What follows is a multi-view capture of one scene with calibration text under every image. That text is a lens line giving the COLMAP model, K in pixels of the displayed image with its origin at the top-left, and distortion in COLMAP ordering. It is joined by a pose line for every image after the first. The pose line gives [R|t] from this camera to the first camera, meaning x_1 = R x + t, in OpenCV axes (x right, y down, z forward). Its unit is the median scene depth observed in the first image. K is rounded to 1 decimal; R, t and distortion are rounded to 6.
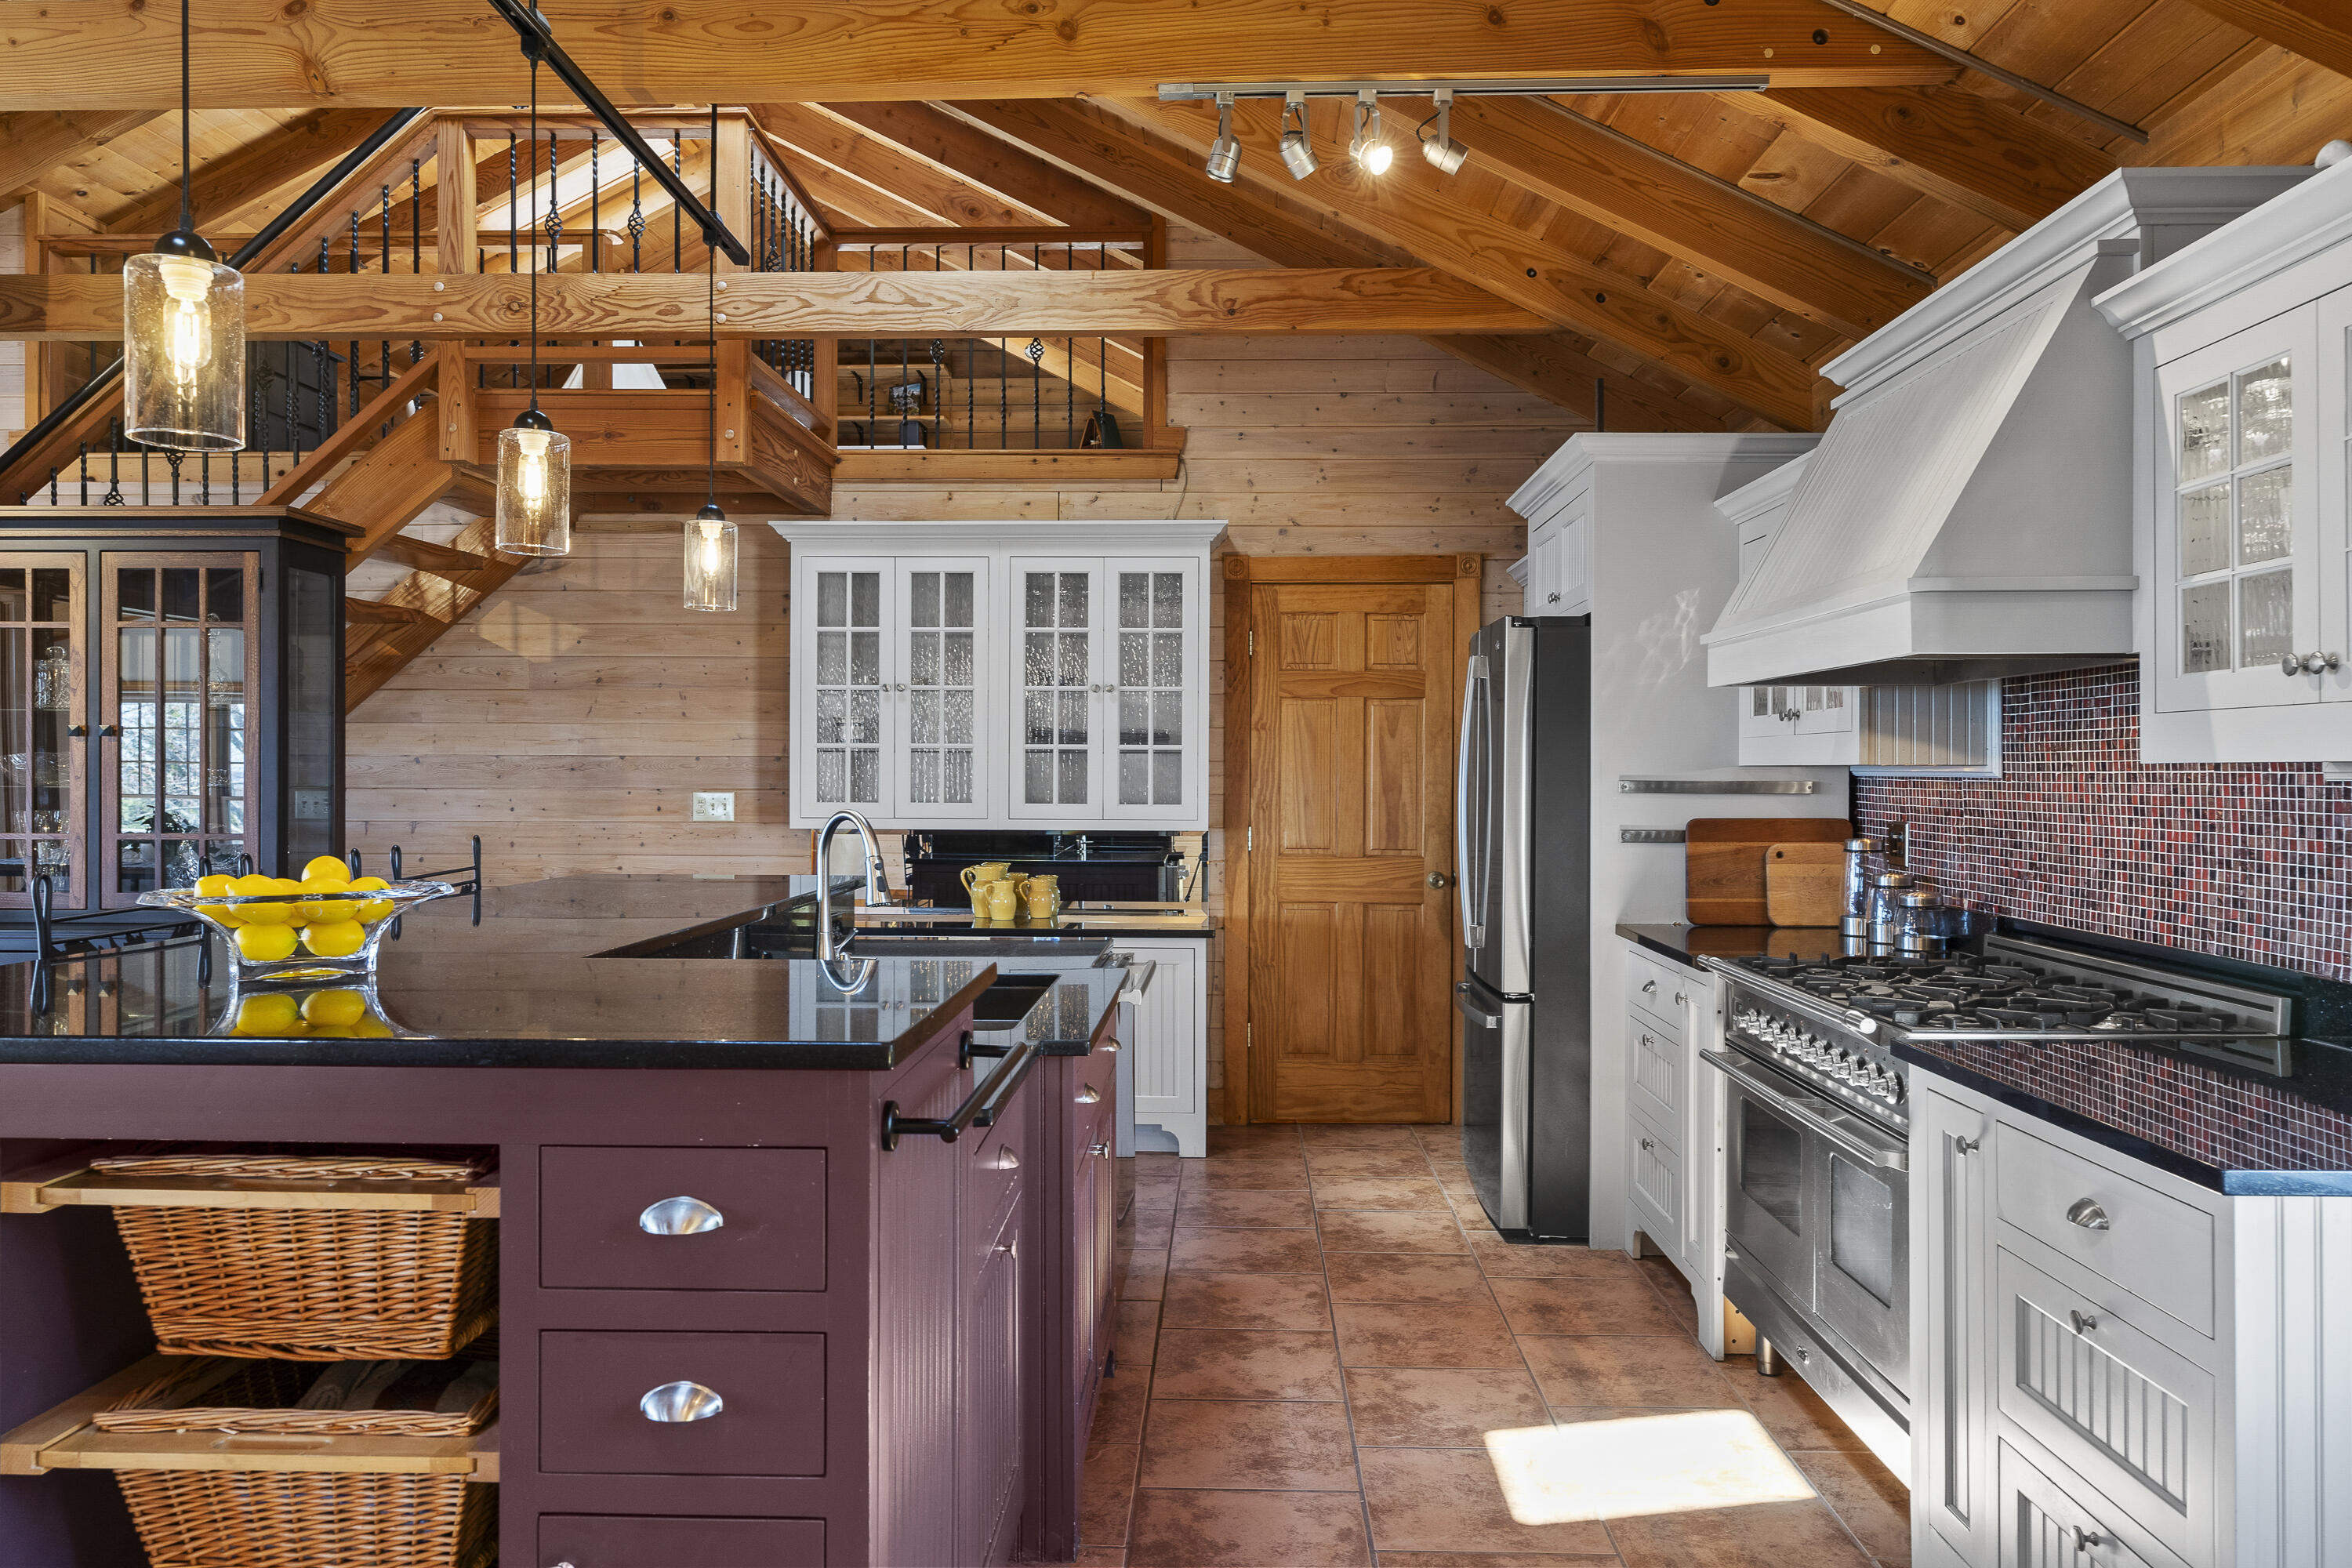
lens RADIAL K [[1598.4, 0, 1171.0], [0, 1598.4, 778.2], [0, 0, 1]] dist [0.000493, 0.002994]
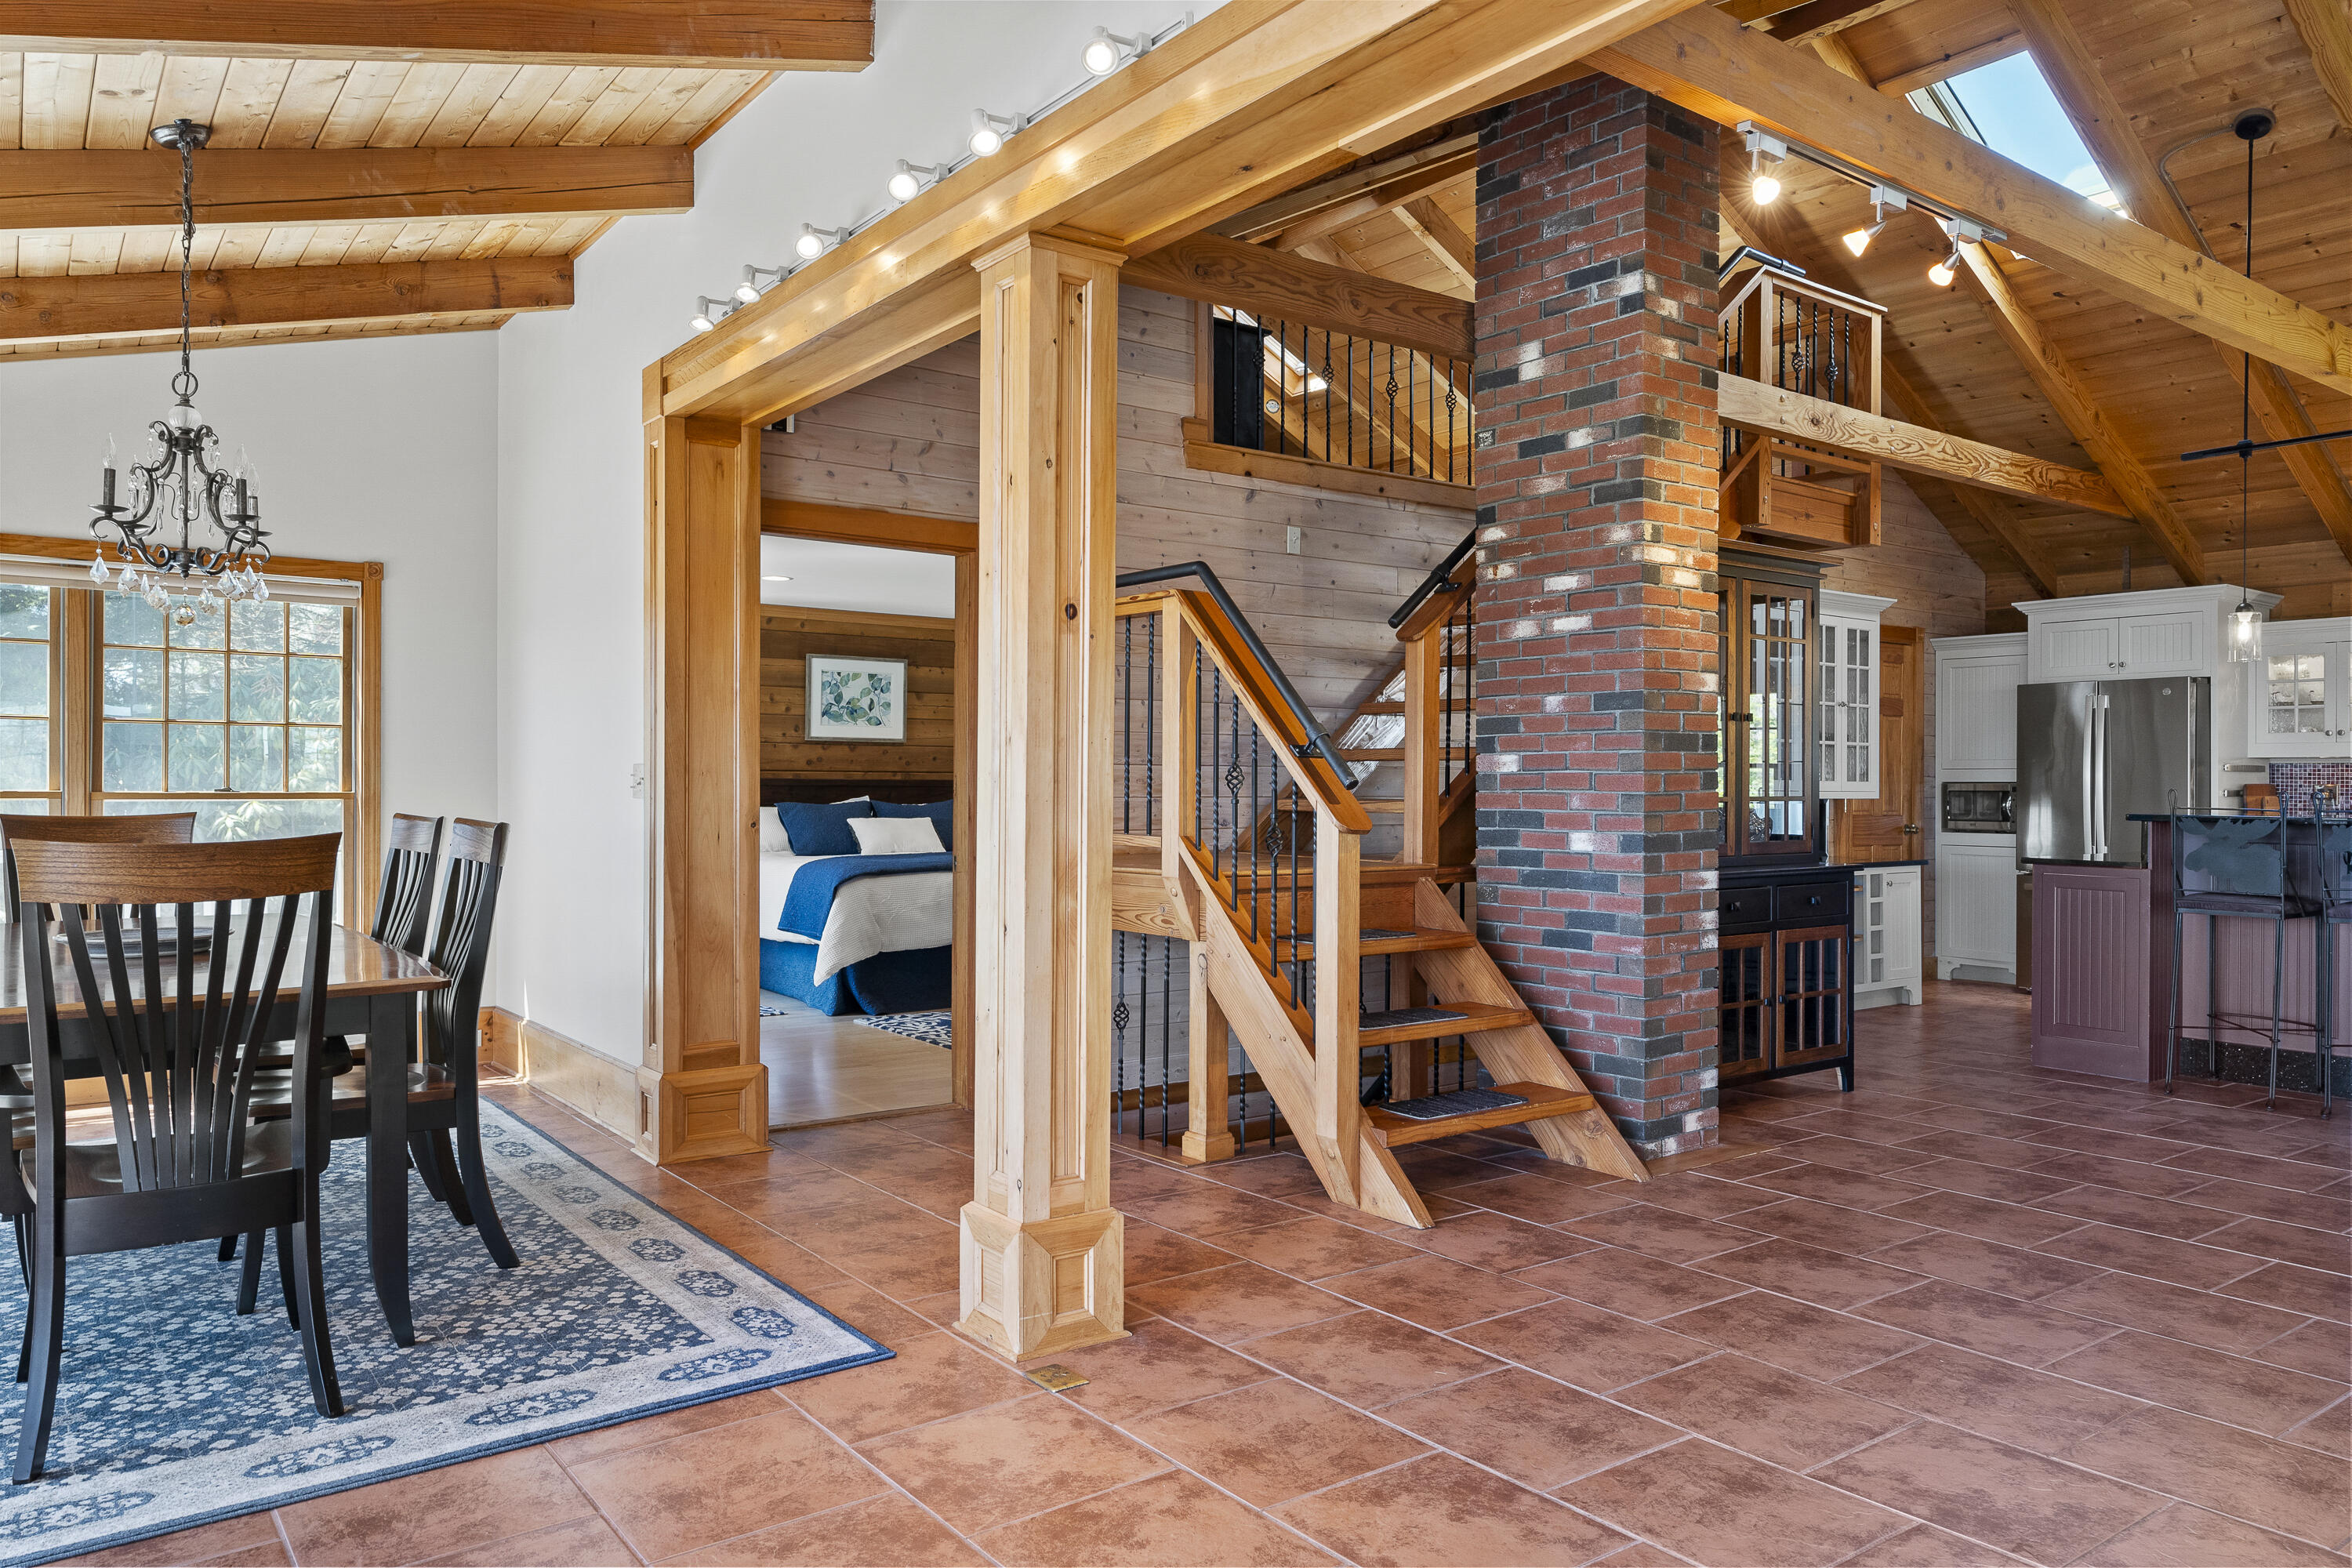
lens RADIAL K [[1581.6, 0, 1176.0], [0, 1581.6, 784.0], [0, 0, 1]] dist [0.003730, 0.003883]
pose [[0.777367, 0.000421, 0.629047, -1.534676], [0.000535, 0.999999, -0.001330, 0.021417], [-0.629047, 0.001371, 0.777366, 0.245986]]
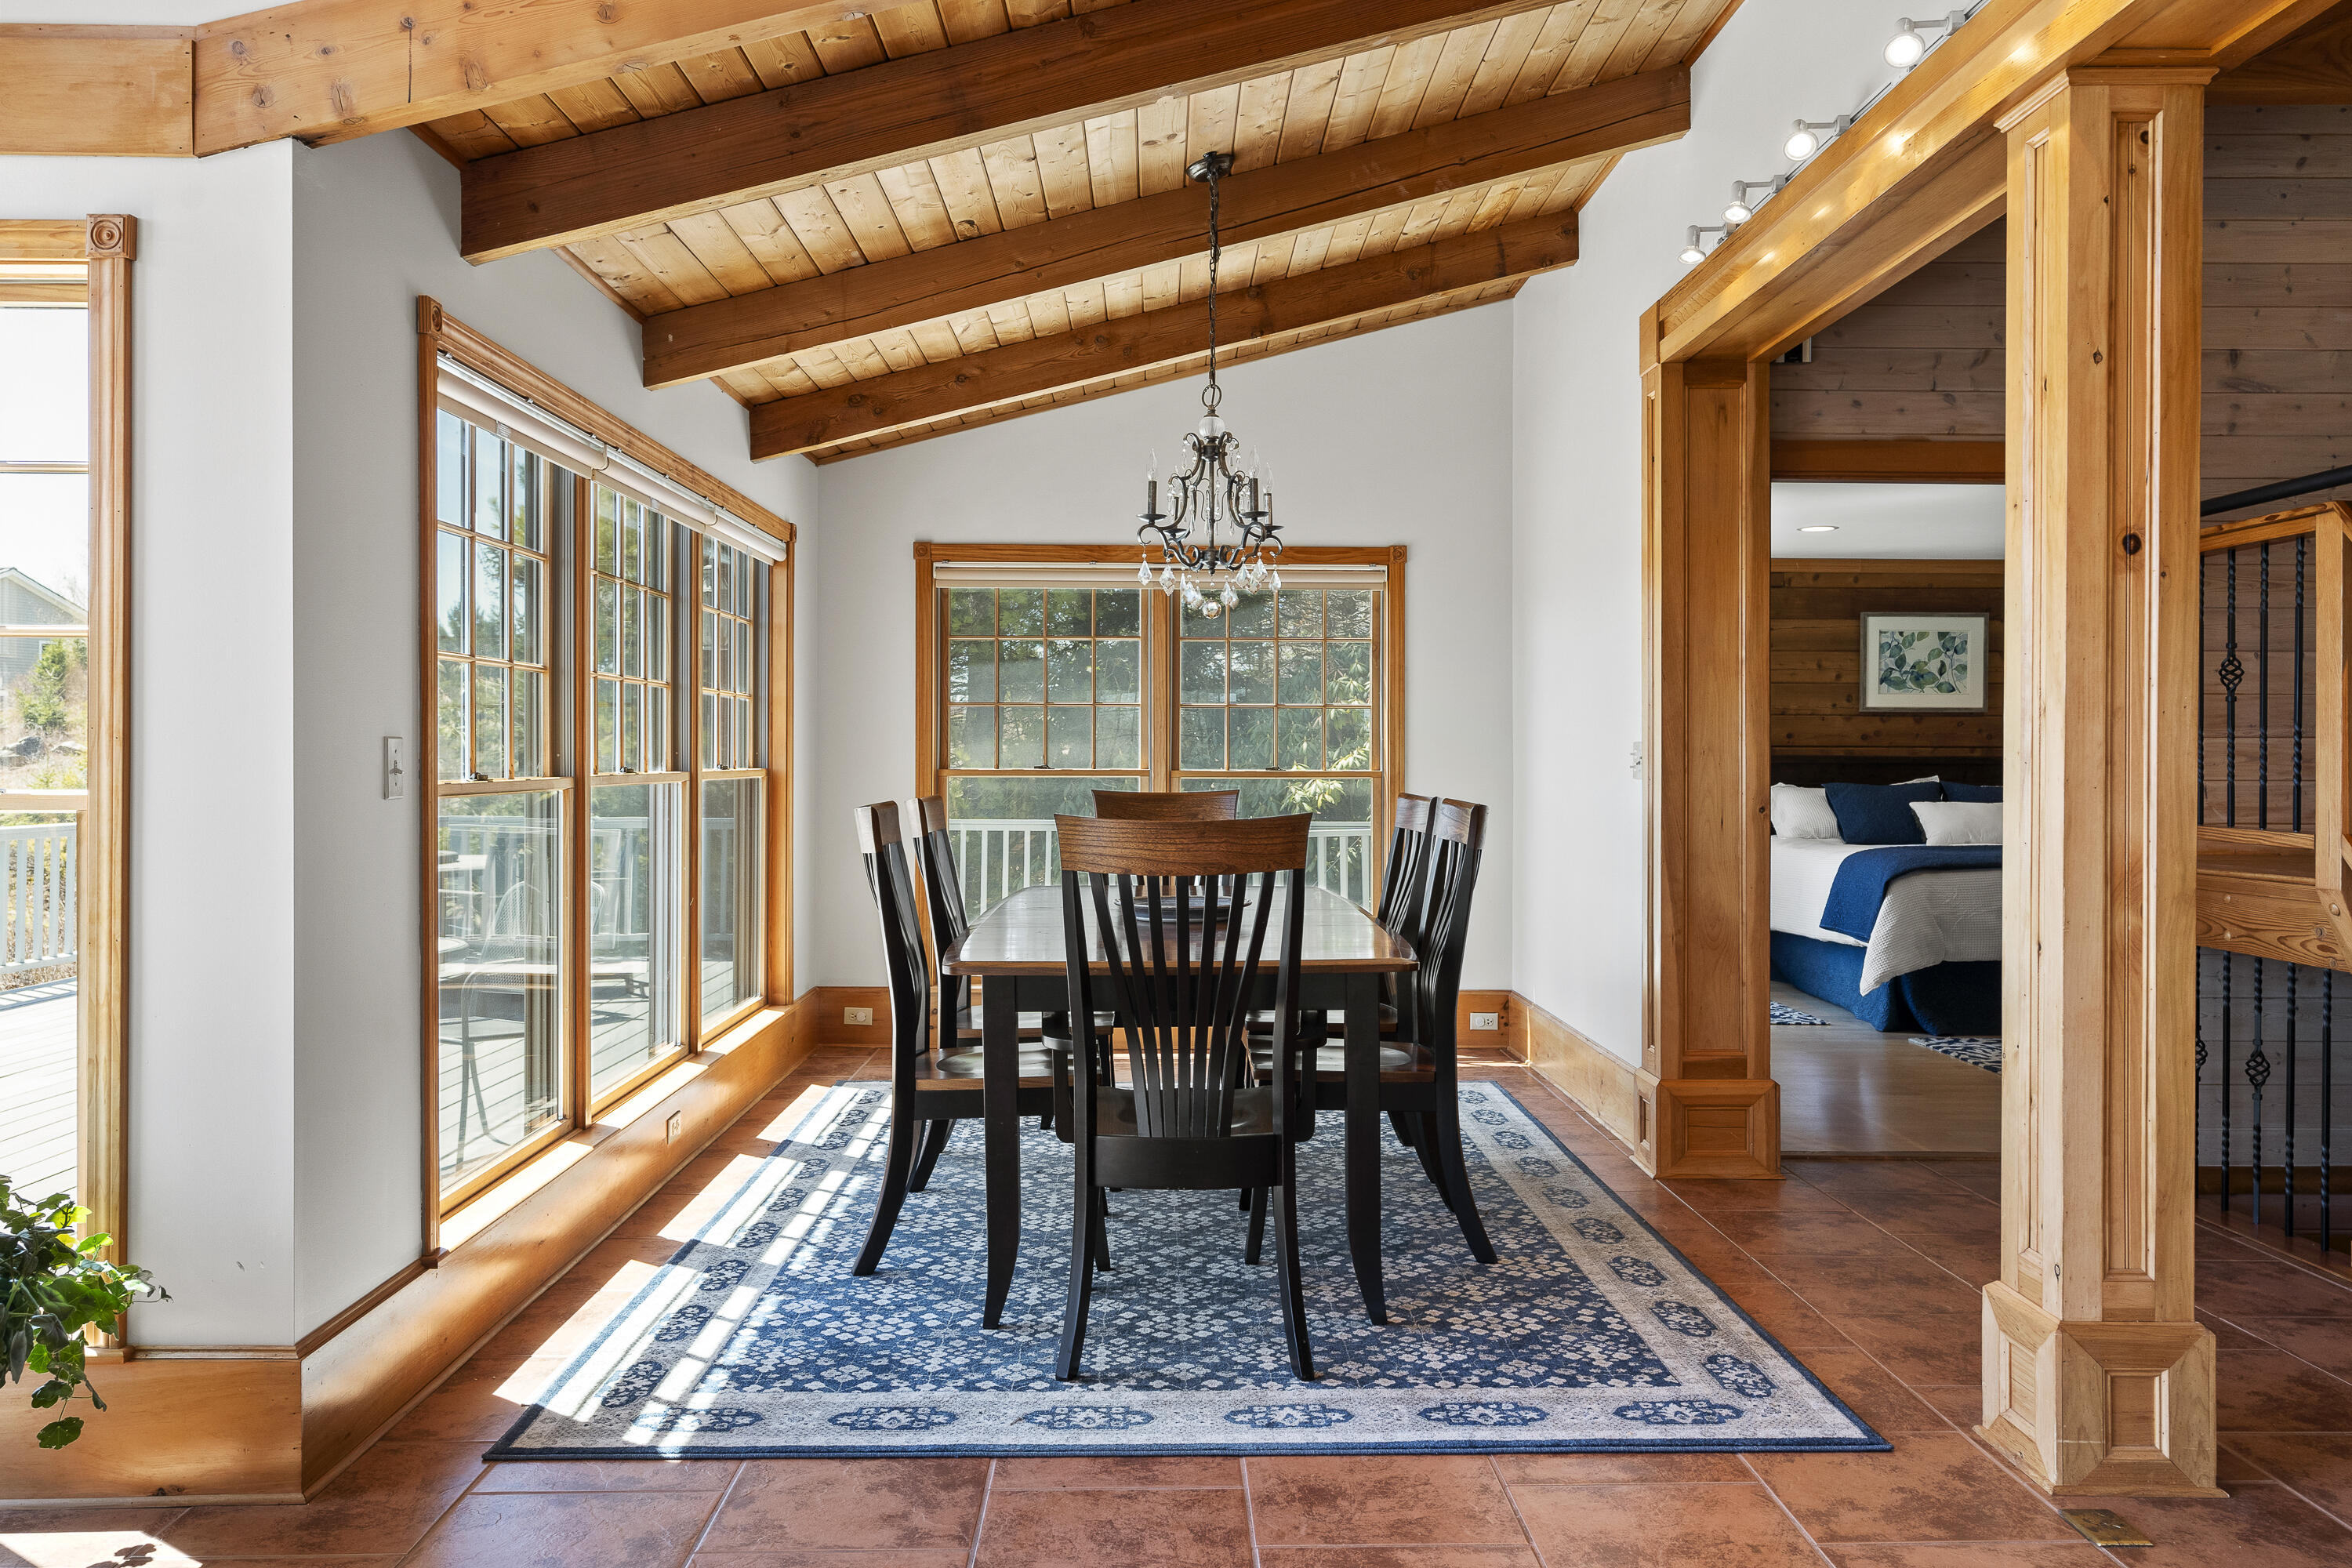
lens RADIAL K [[1715.4, 0, 1174.5], [0, 1715.4, 755.6], [0, 0, 1]] dist [0.007419, 0.002193]
pose [[0.998639, -0.000414, 0.052151, -1.496367], [0.000647, 0.999990, -0.004434, 0.019659], [-0.052148, 0.004462, 0.998629, 0.246170]]
